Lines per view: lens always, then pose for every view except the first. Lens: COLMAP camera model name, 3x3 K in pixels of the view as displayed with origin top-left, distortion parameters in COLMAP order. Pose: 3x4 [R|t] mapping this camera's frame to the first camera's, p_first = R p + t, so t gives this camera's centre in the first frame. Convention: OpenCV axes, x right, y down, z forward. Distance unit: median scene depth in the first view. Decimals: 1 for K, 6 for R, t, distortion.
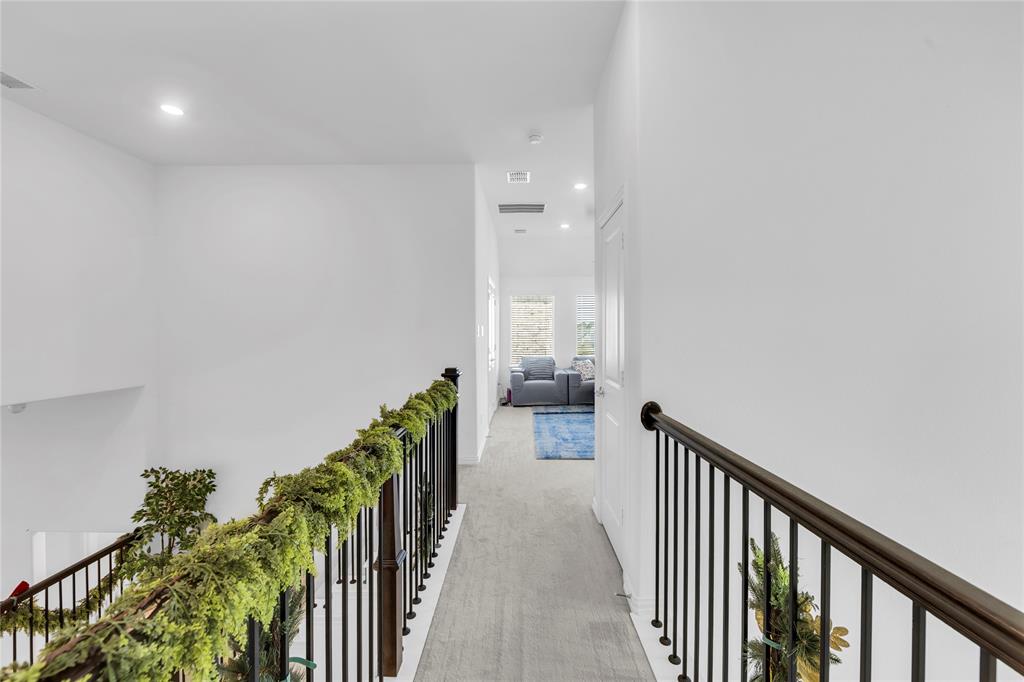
lens RADIAL K [[408.9, 0, 510.6], [0, 408.9, 338.7], [0, 0, 1]] dist [-0.000027, -0.000188]
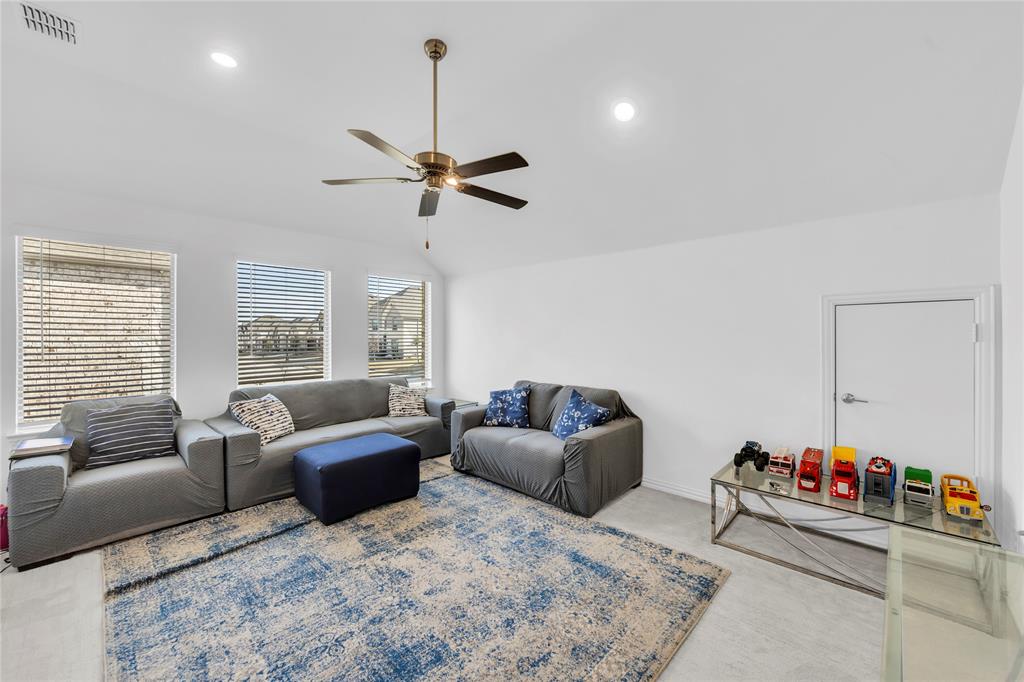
lens RADIAL K [[408.9, 0, 508.8], [0, 408.9, 339.4], [0, 0, 1]] dist [-0.000027, -0.000188]
pose [[0.675237, 0.000924, 0.737600, 0.027701], [0.005163, 0.999969, -0.005979, -0.009599], [-0.737583, 0.007845, 0.675211, 0.489842]]
